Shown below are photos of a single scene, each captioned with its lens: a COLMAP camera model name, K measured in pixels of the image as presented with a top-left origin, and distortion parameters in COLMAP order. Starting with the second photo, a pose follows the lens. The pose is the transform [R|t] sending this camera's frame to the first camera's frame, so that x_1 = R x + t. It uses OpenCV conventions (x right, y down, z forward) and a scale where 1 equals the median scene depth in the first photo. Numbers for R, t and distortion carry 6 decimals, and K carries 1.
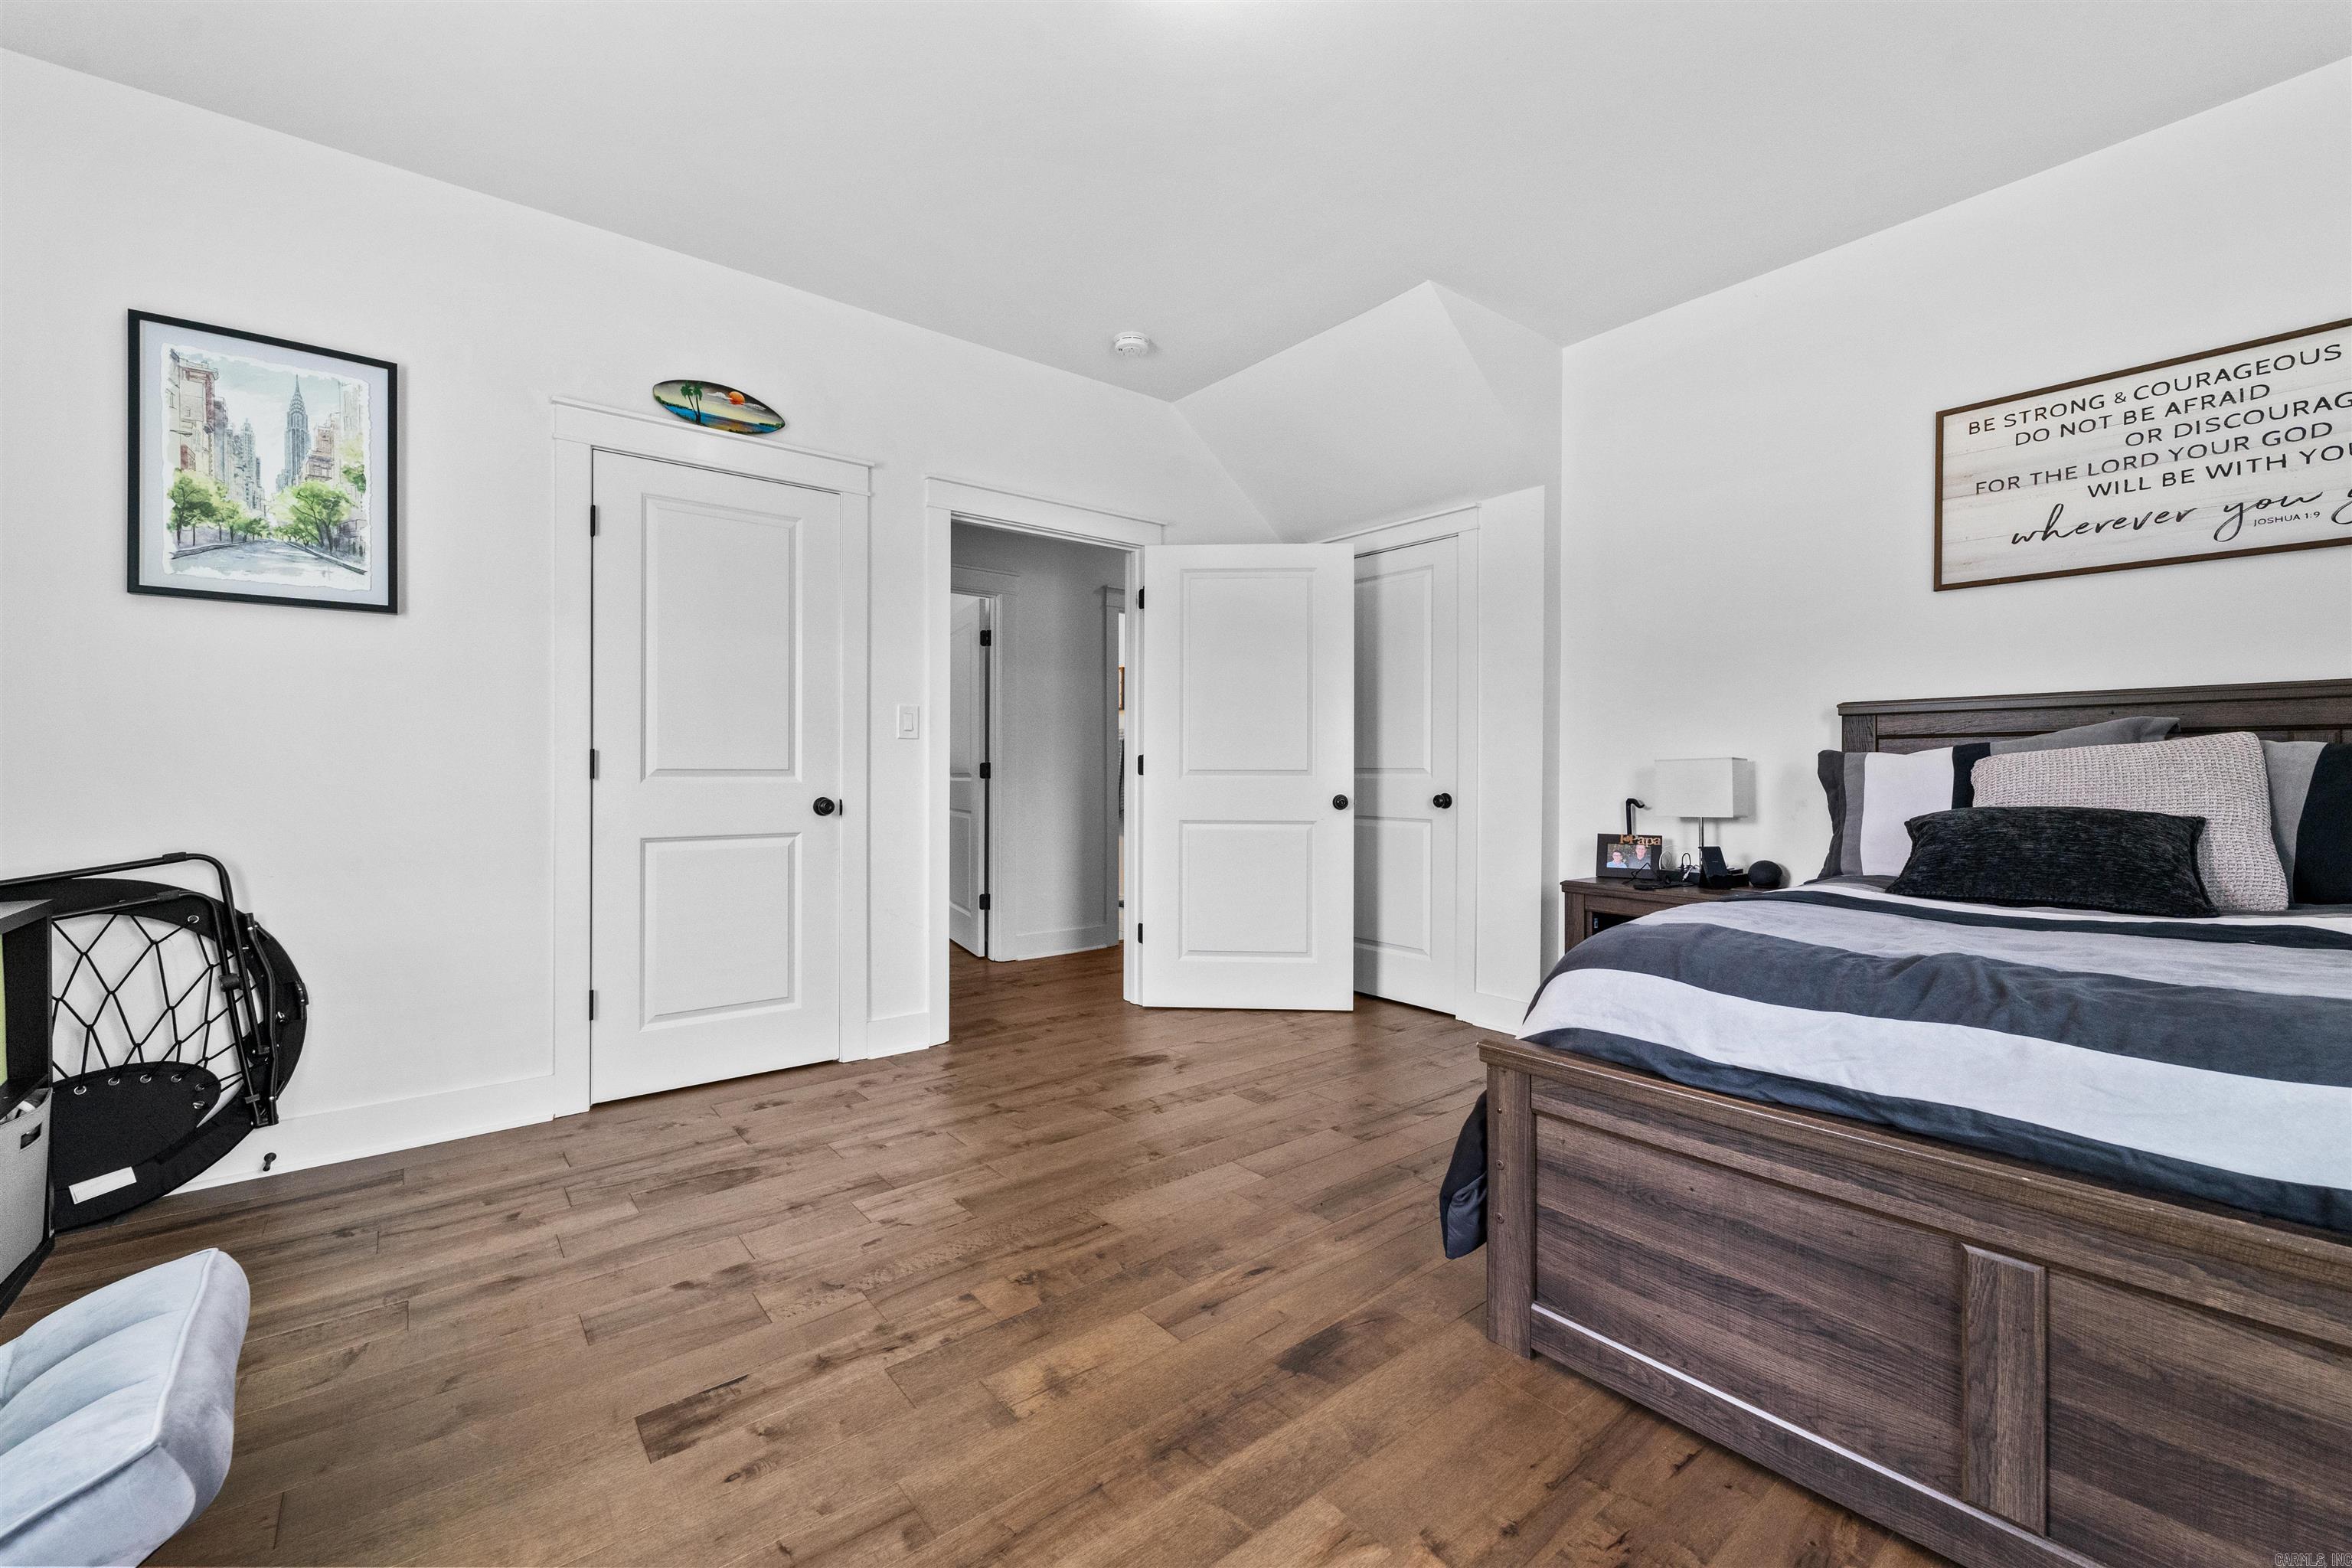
lens RADIAL K [[956.8, 0, 1171.5], [0, 956.8, 763.4], [0, 0, 1]] dist [0.013280, -0.004758]
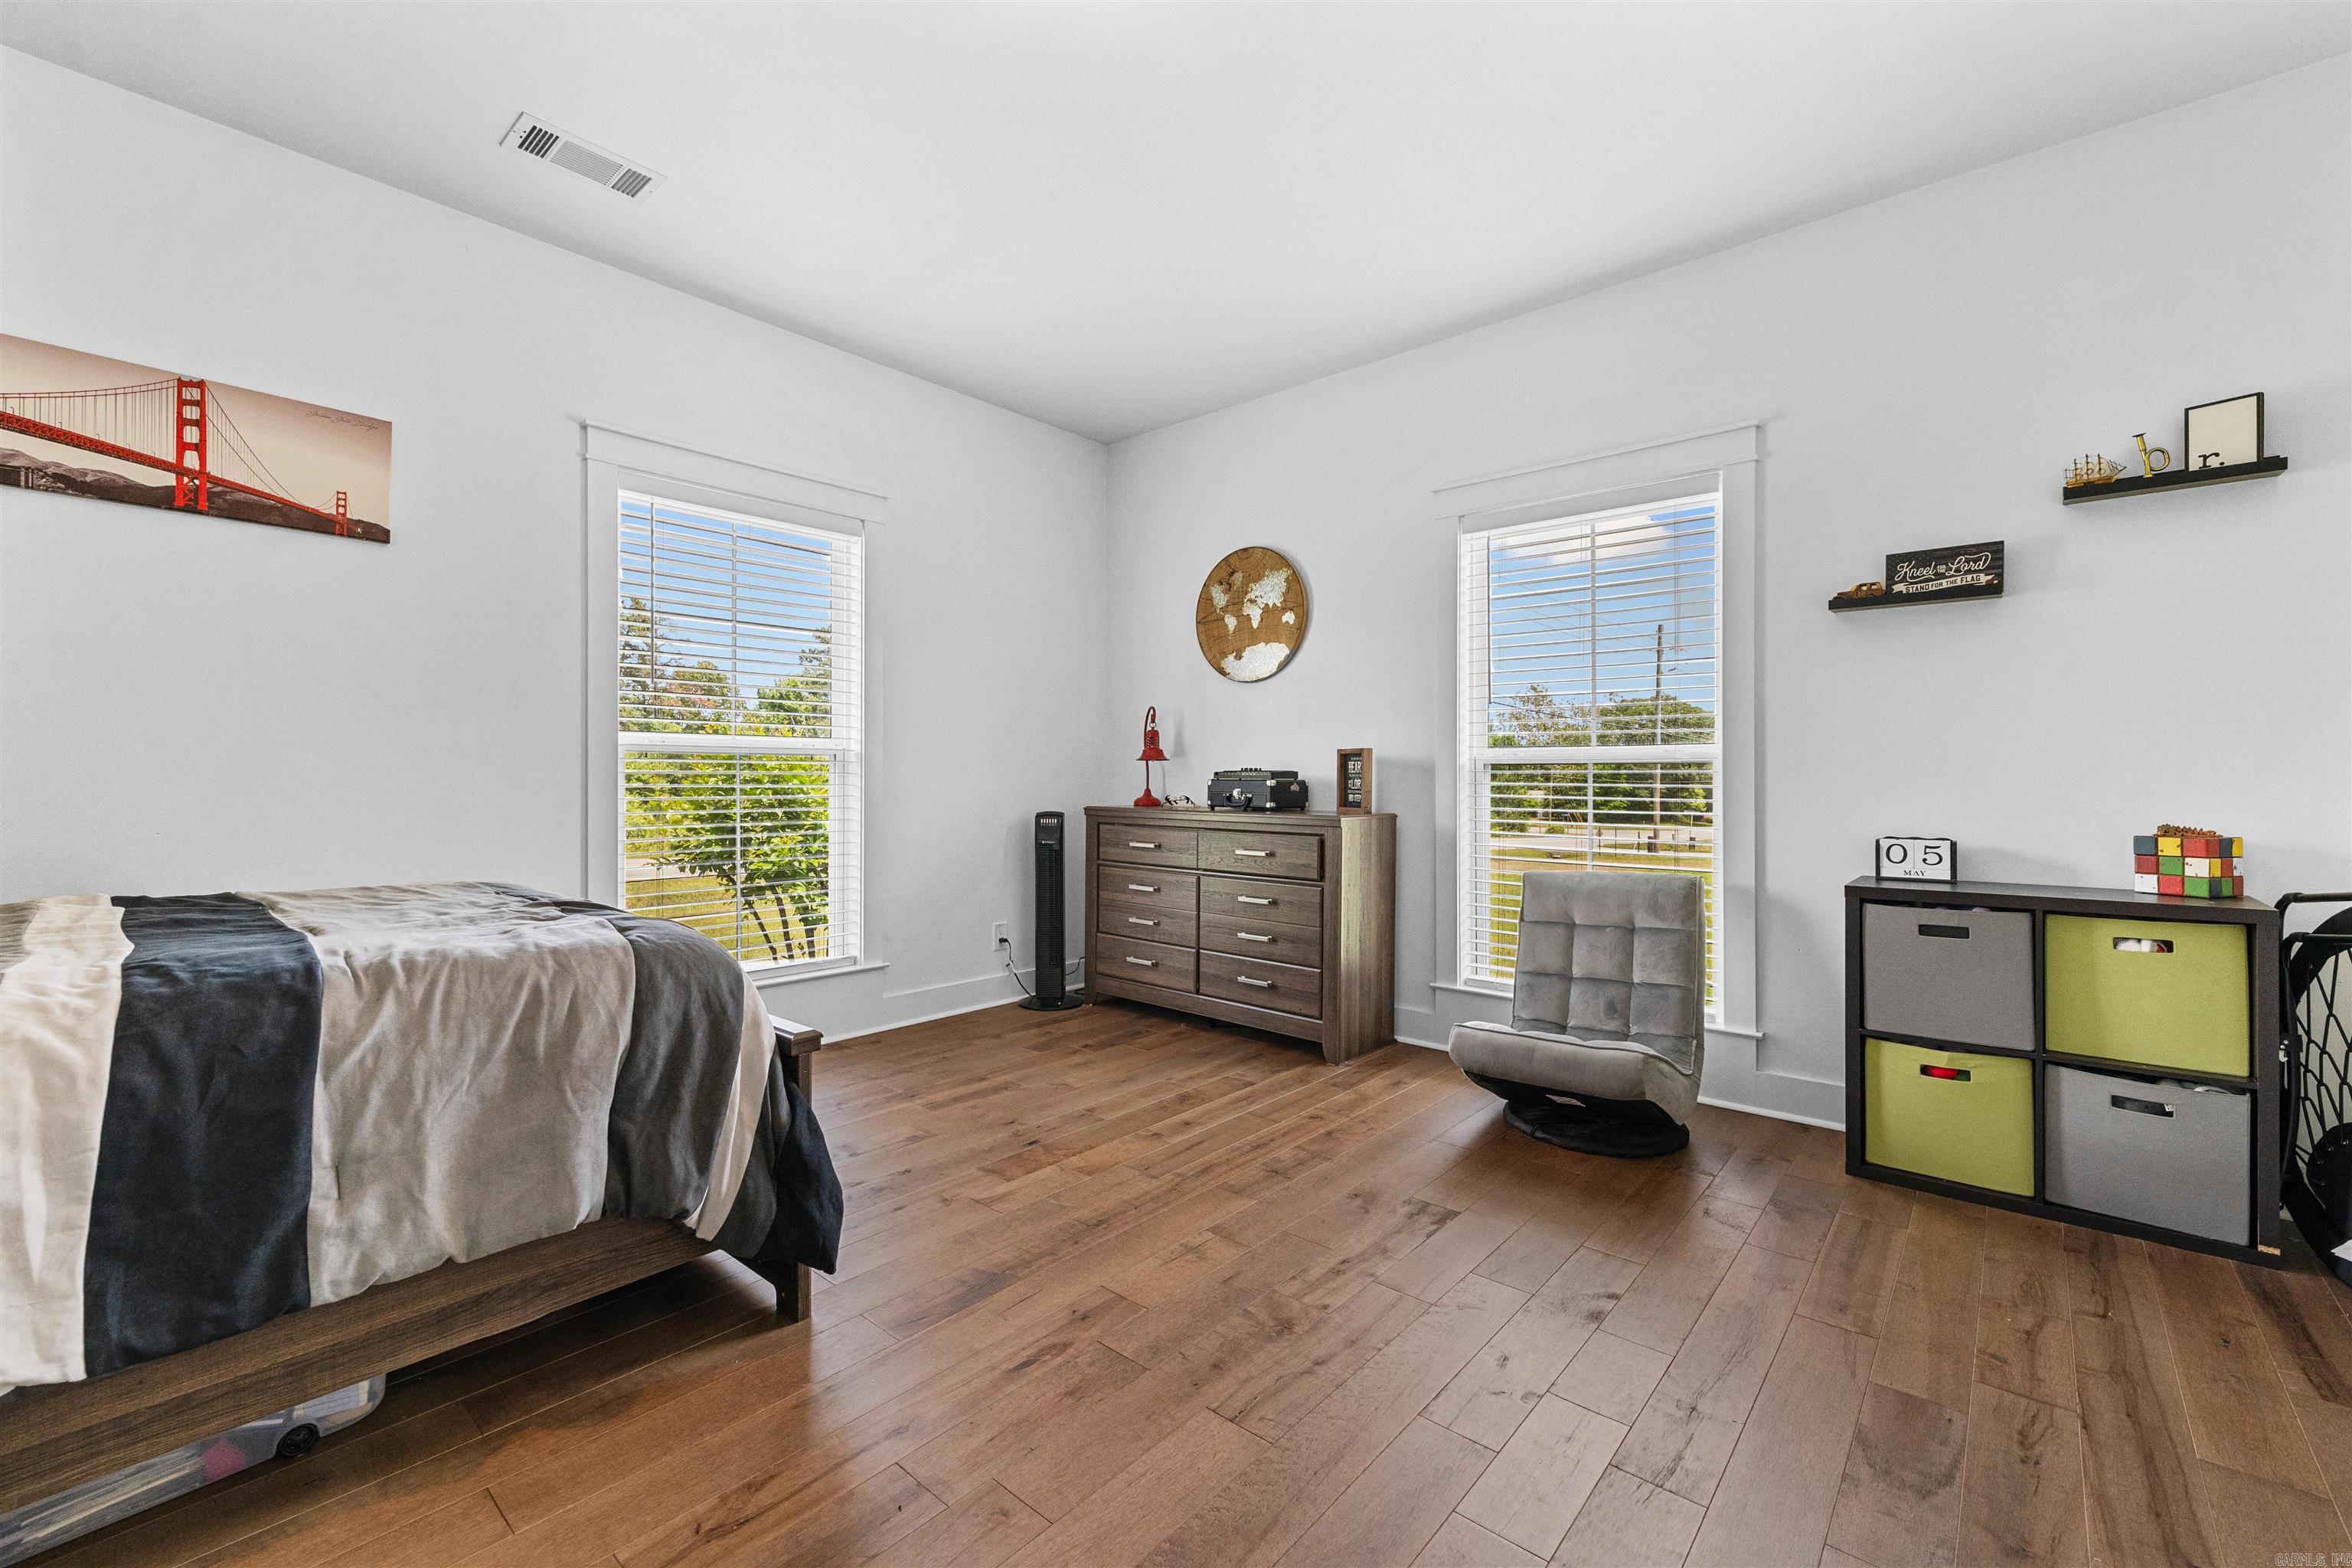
lens RADIAL K [[958.8, 0, 1181.8], [0, 958.8, 777.1], [0, 0, 1]] dist [0.001270, -0.006382]
pose [[-0.982997, -0.003447, -0.183589, 0.099760], [-0.001455, 0.999939, -0.010985, 0.015995], [0.183615, -0.010531, -0.982942, 1.687586]]
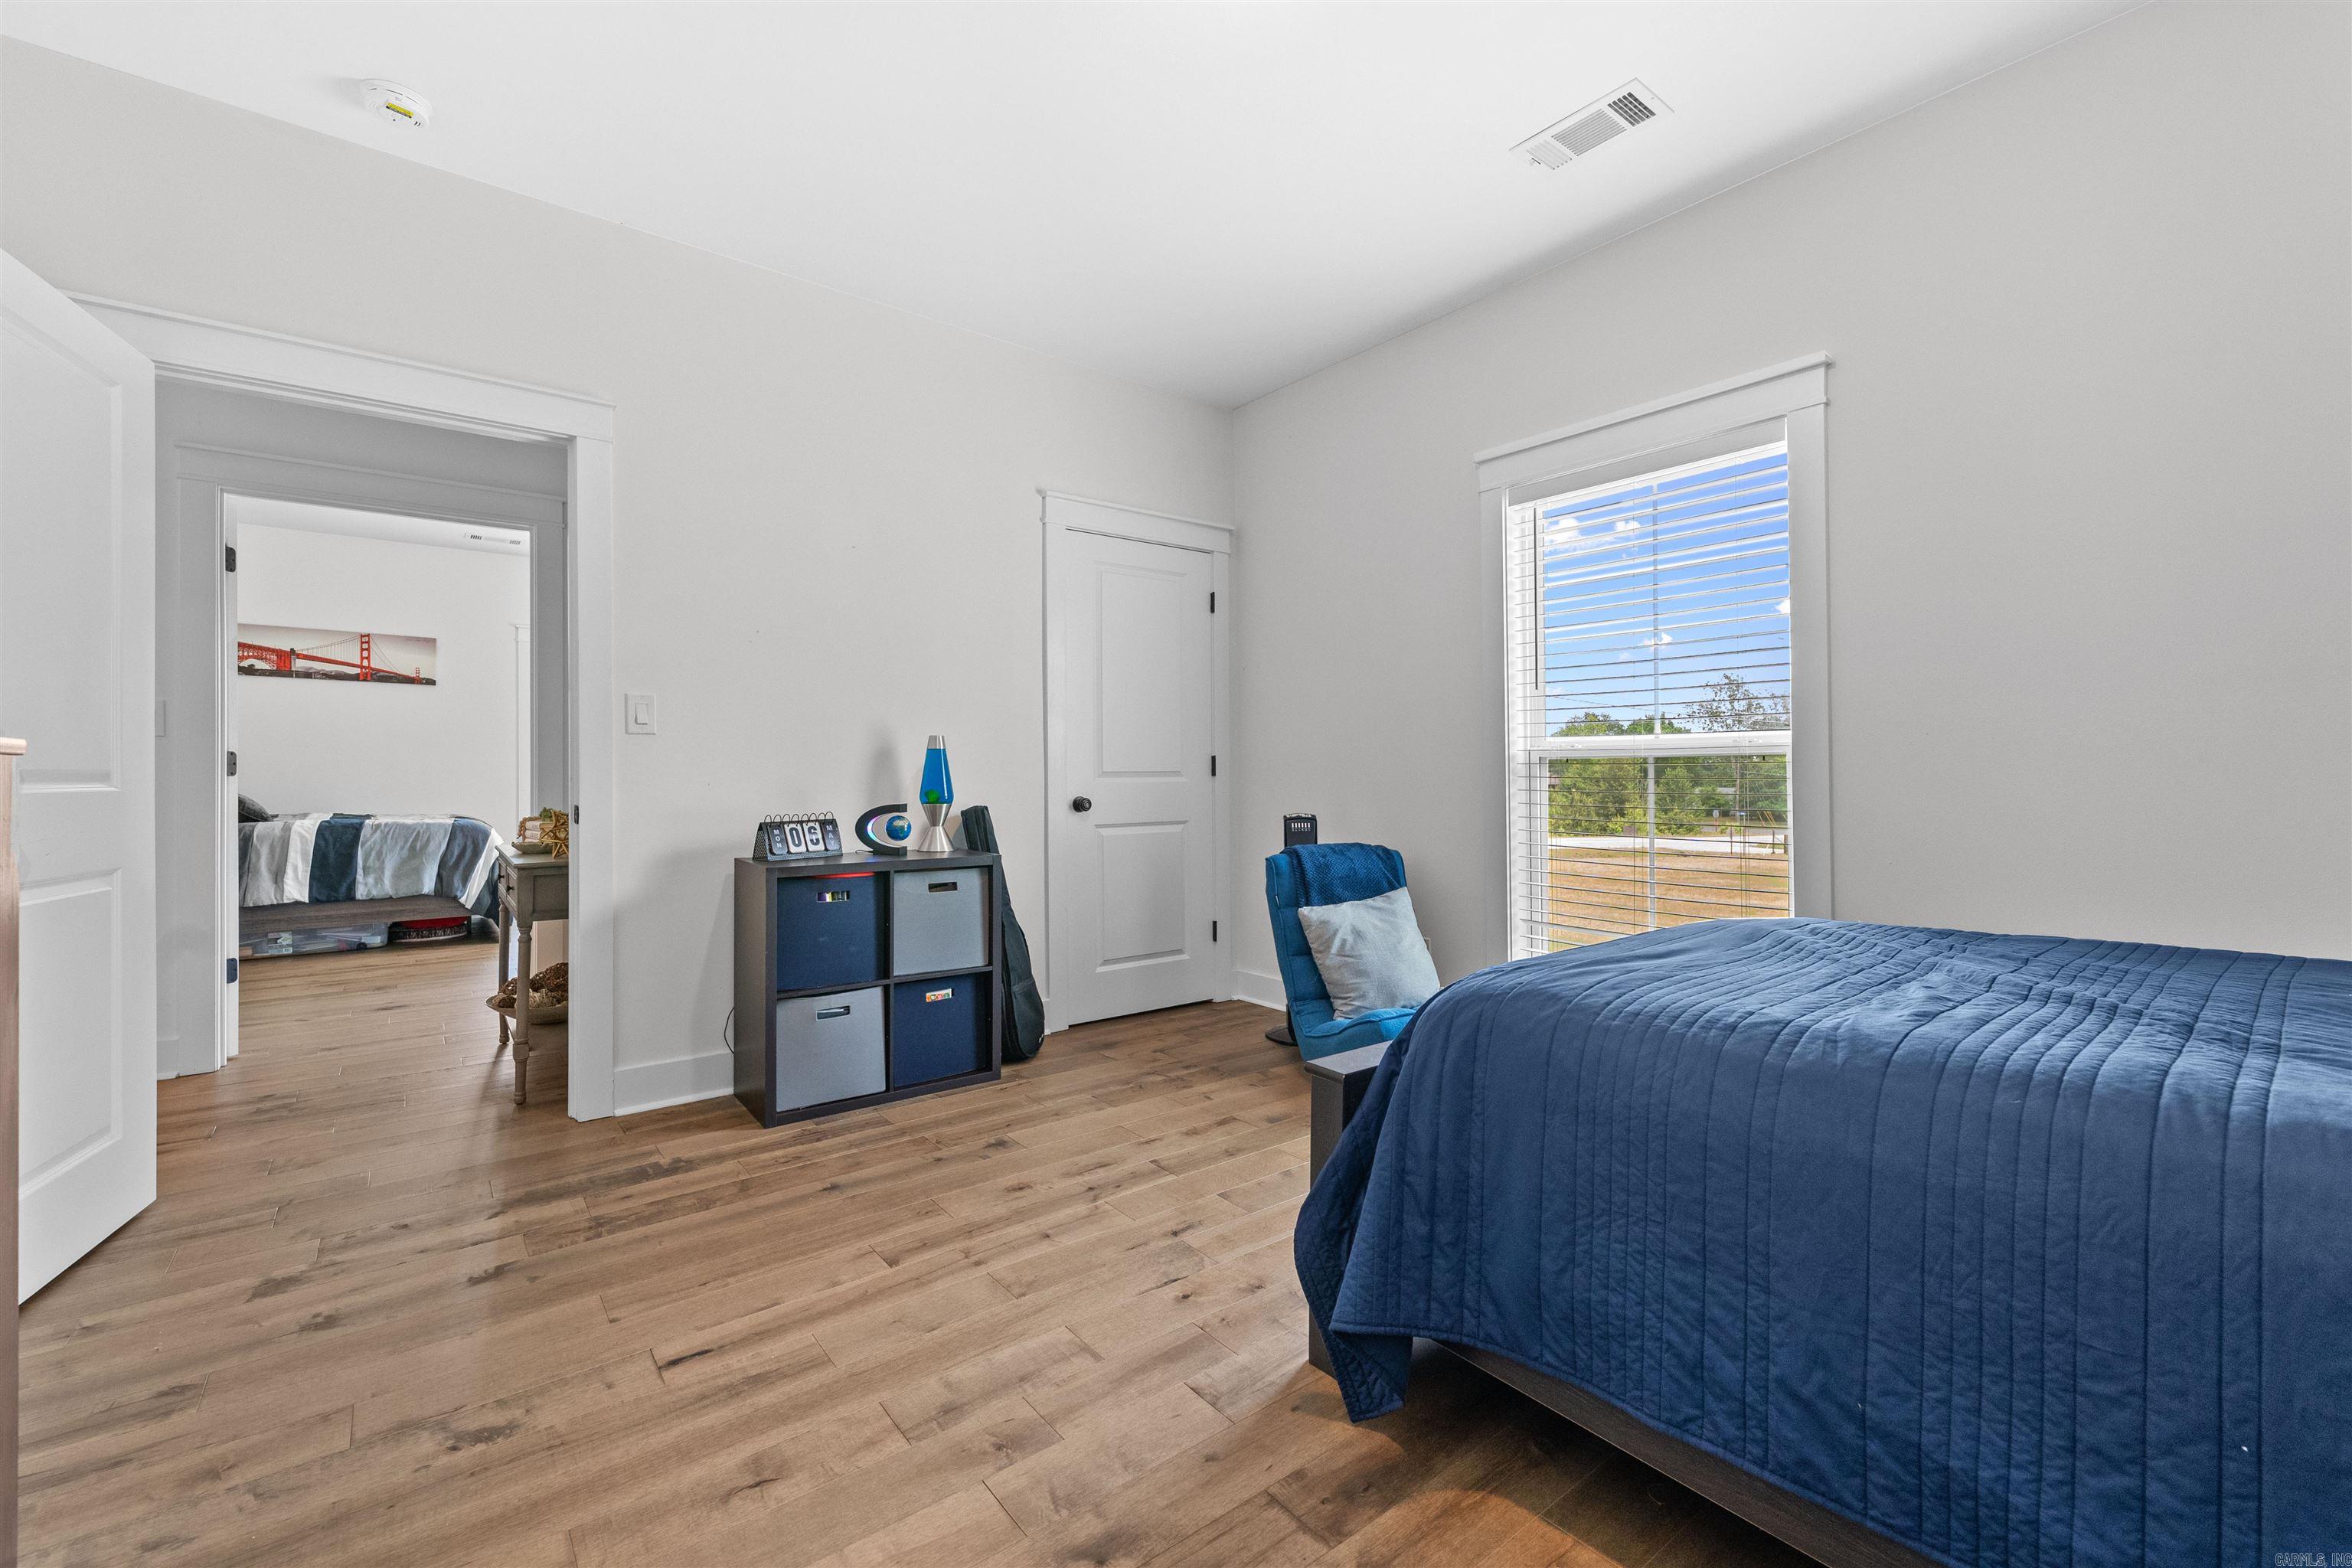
lens RADIAL K [[955.0, 0, 1176.0], [0, 955.0, 784.0], [0, 0, 1]] dist [0.000671, -0.011691]
pose [[-0.999975, 0.003987, 0.005813, -1.616713], [0.003961, 0.999982, -0.004425, 0.053430], [-0.005831, -0.004402, -0.999973, 3.454932]]
